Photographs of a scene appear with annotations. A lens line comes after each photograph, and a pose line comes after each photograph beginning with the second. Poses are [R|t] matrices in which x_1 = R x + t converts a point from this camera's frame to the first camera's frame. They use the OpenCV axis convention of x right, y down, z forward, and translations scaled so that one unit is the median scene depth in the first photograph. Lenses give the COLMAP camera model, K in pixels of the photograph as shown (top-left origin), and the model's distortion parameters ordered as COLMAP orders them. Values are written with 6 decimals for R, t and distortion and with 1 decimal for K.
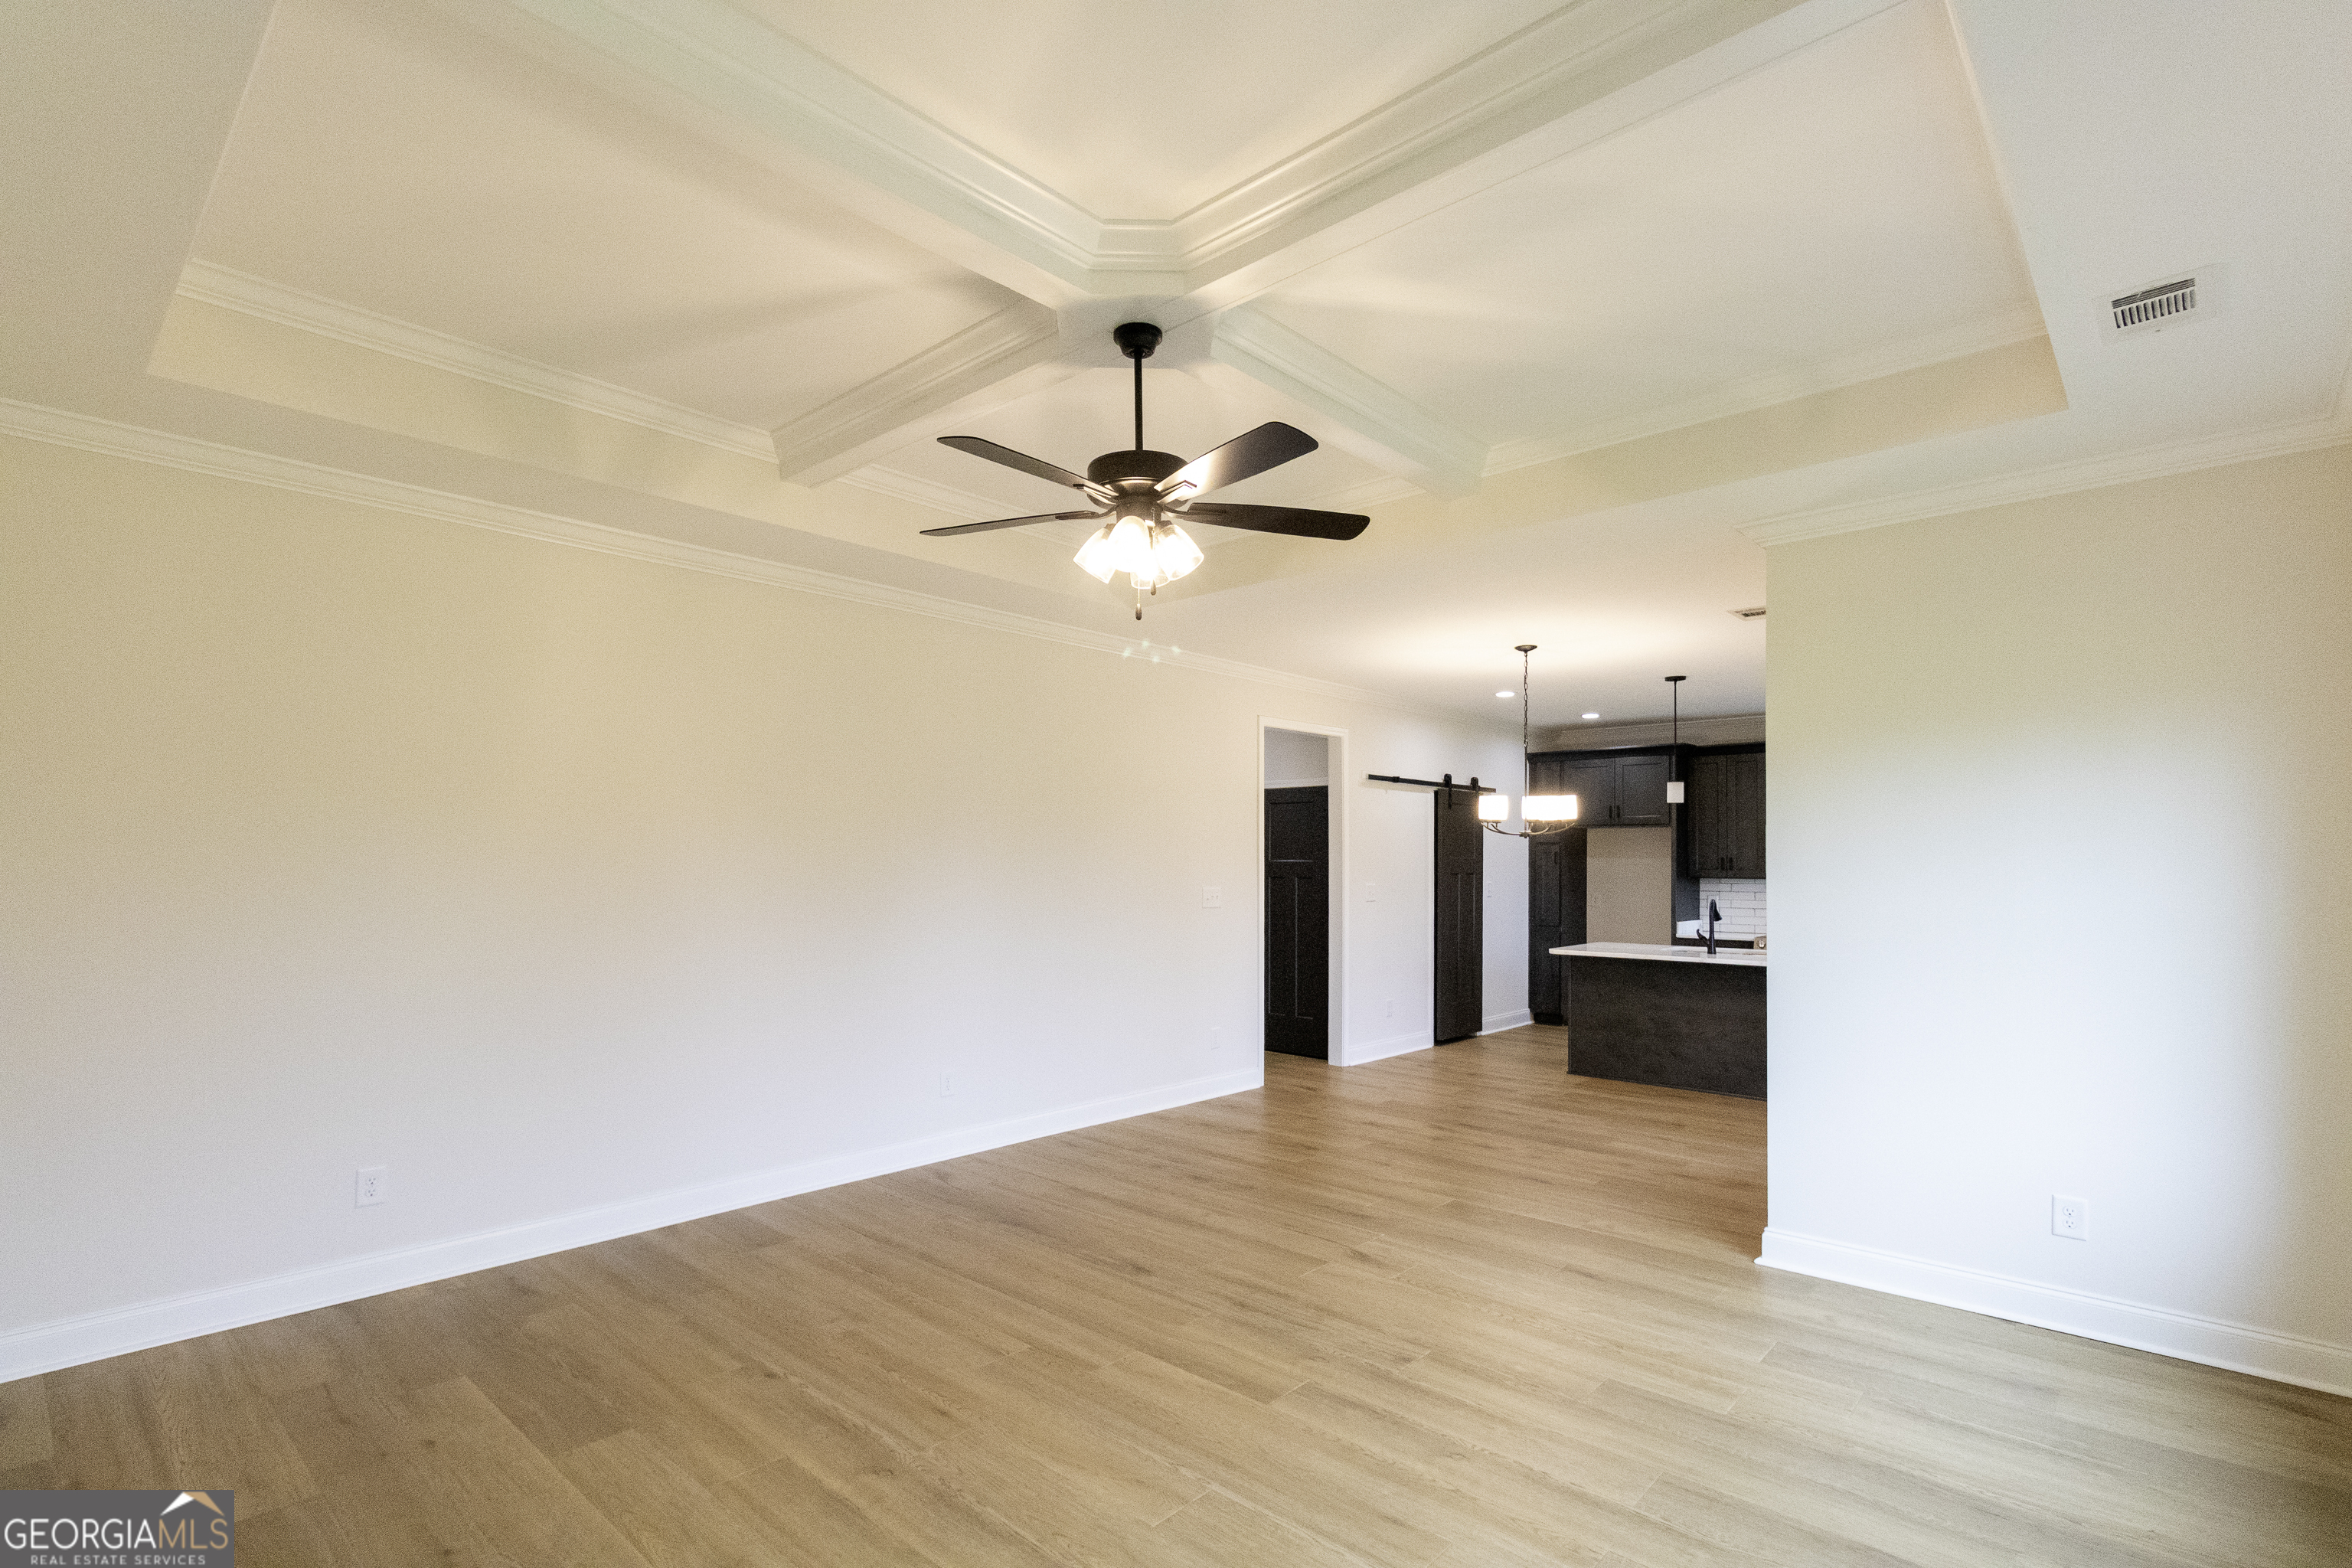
lens RADIAL K [[1131.0, 0, 1169.3], [0, 1131.0, 835.3], [0, 0, 1]] dist [0.006526, -0.001597]
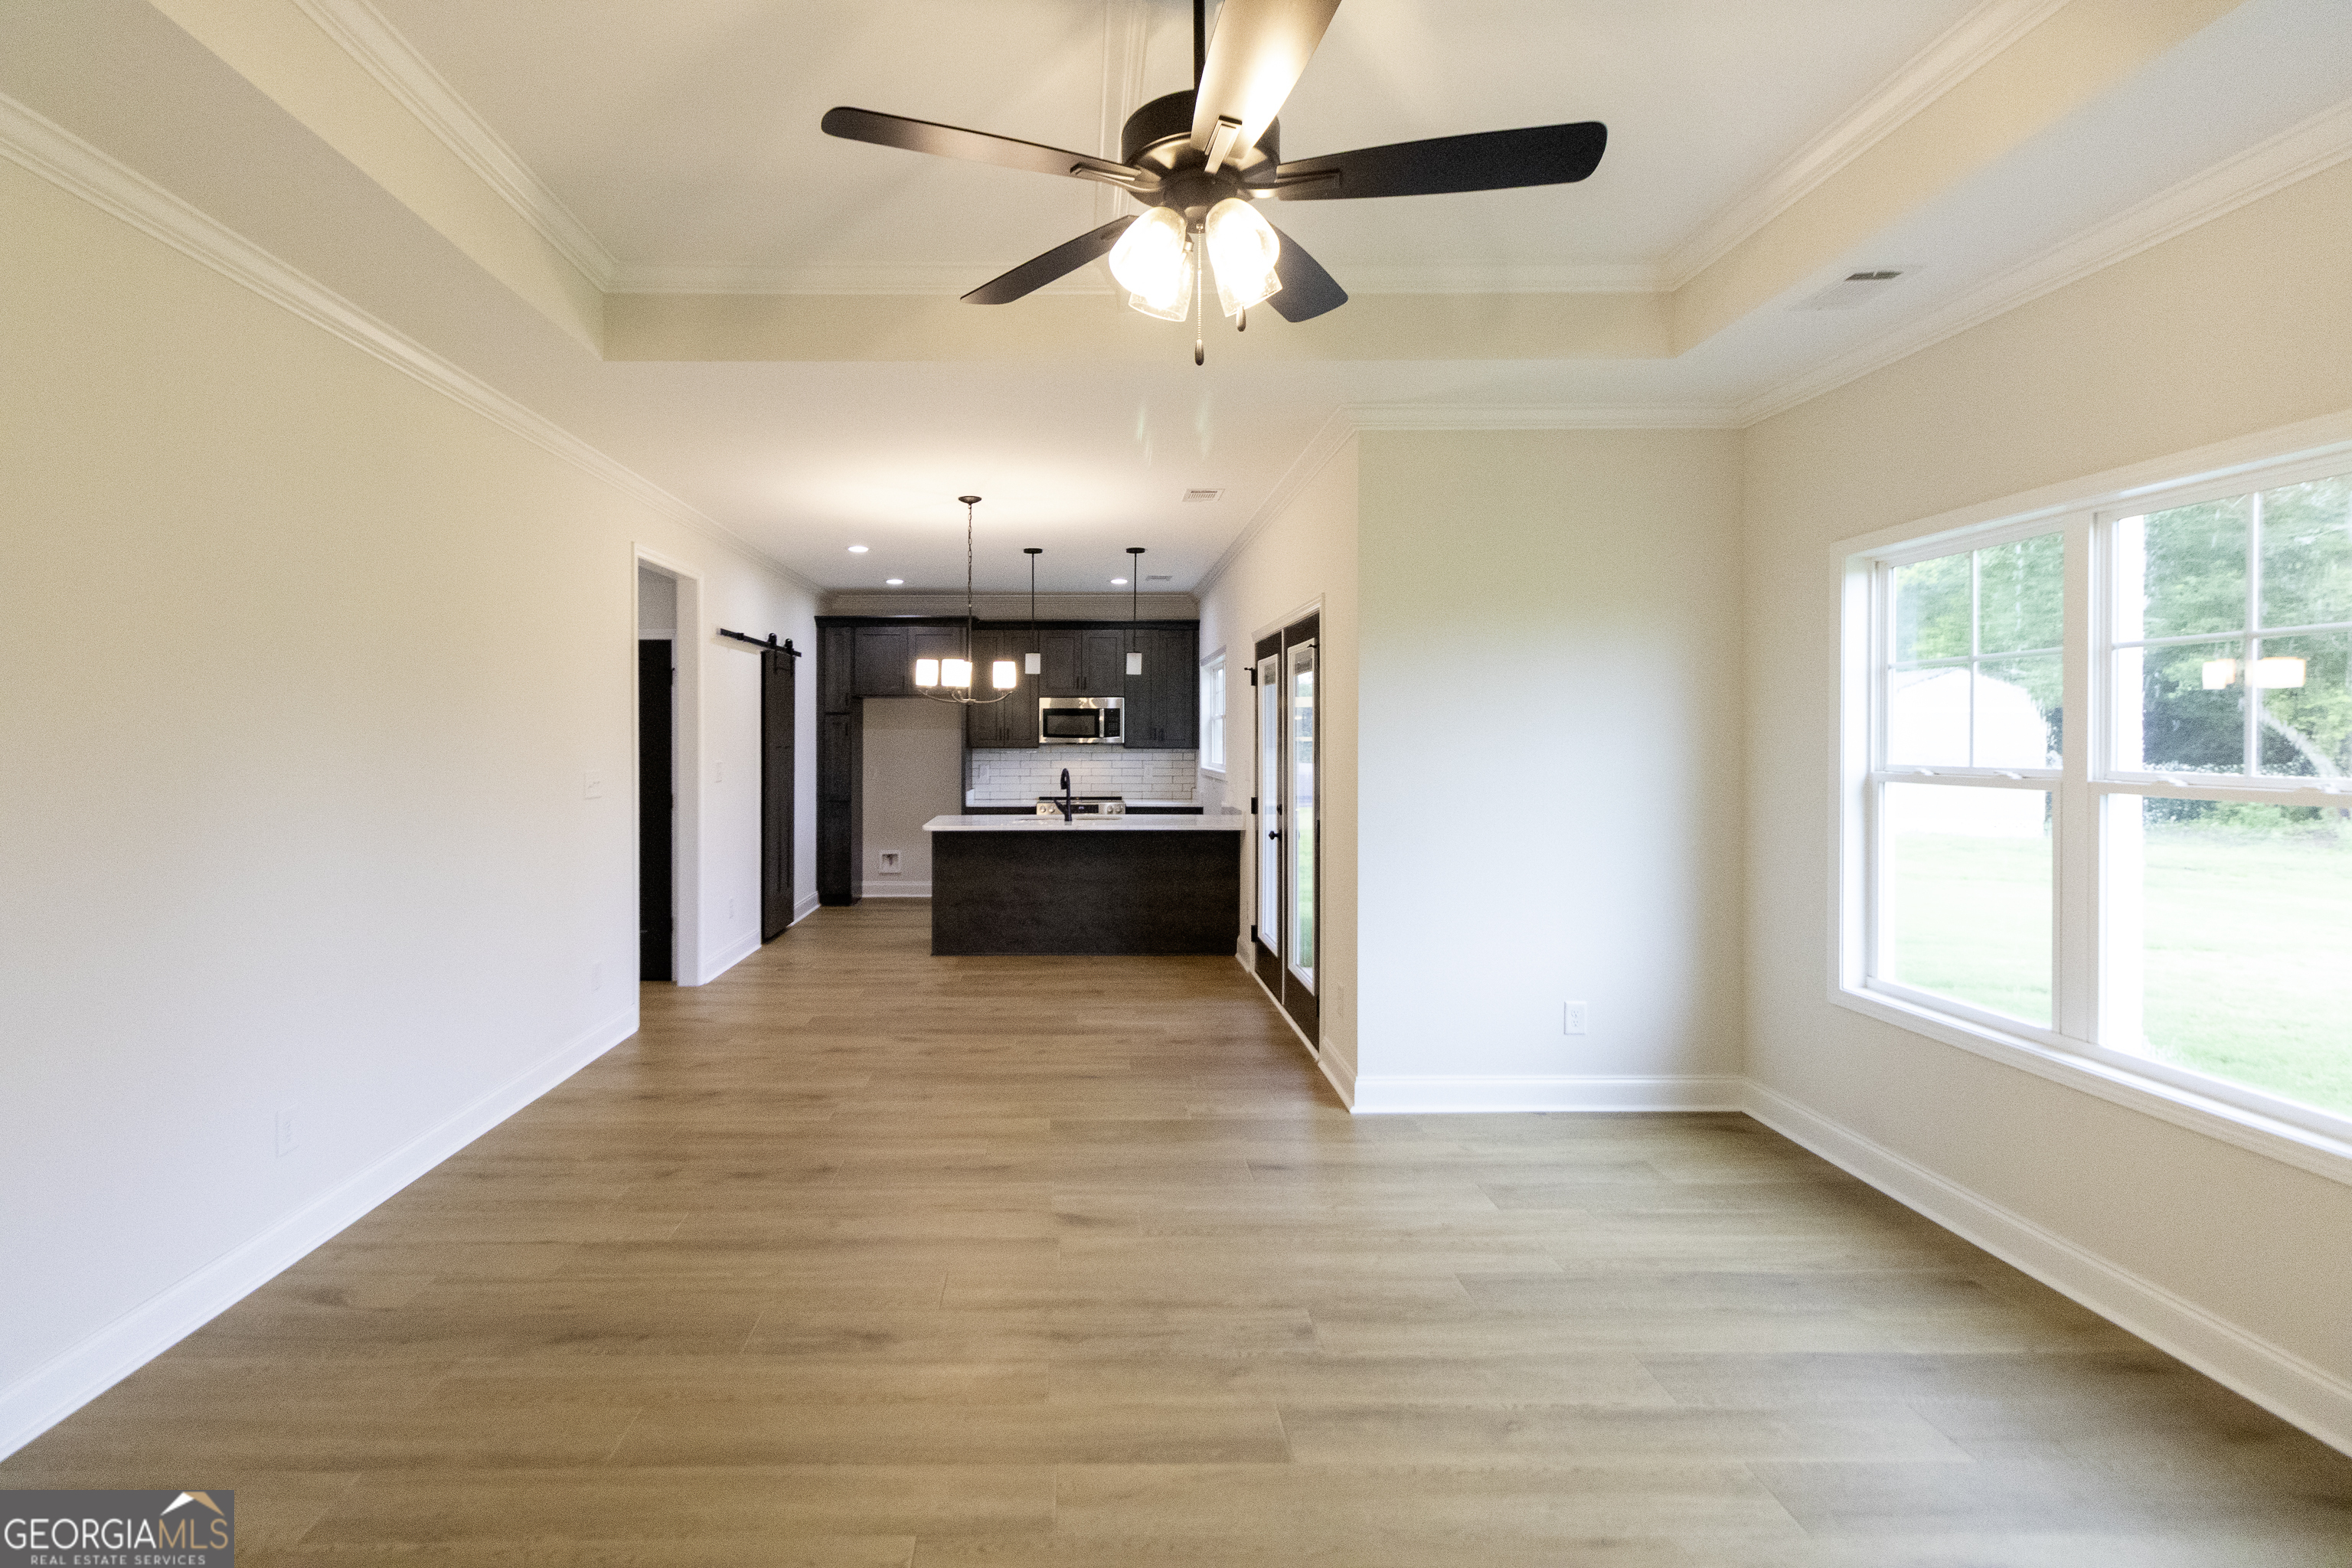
lens RADIAL K [[1131.0, 0, 1012.4], [0, 1131.0, 728.7], [0, 0, 1]] dist [0.006526, -0.001597]
pose [[0.727012, -0.002717, 0.686619, -0.344530], [-0.010211, 0.999839, 0.014769, 0.006976], [-0.686549, -0.017748, 0.726867, 0.366727]]
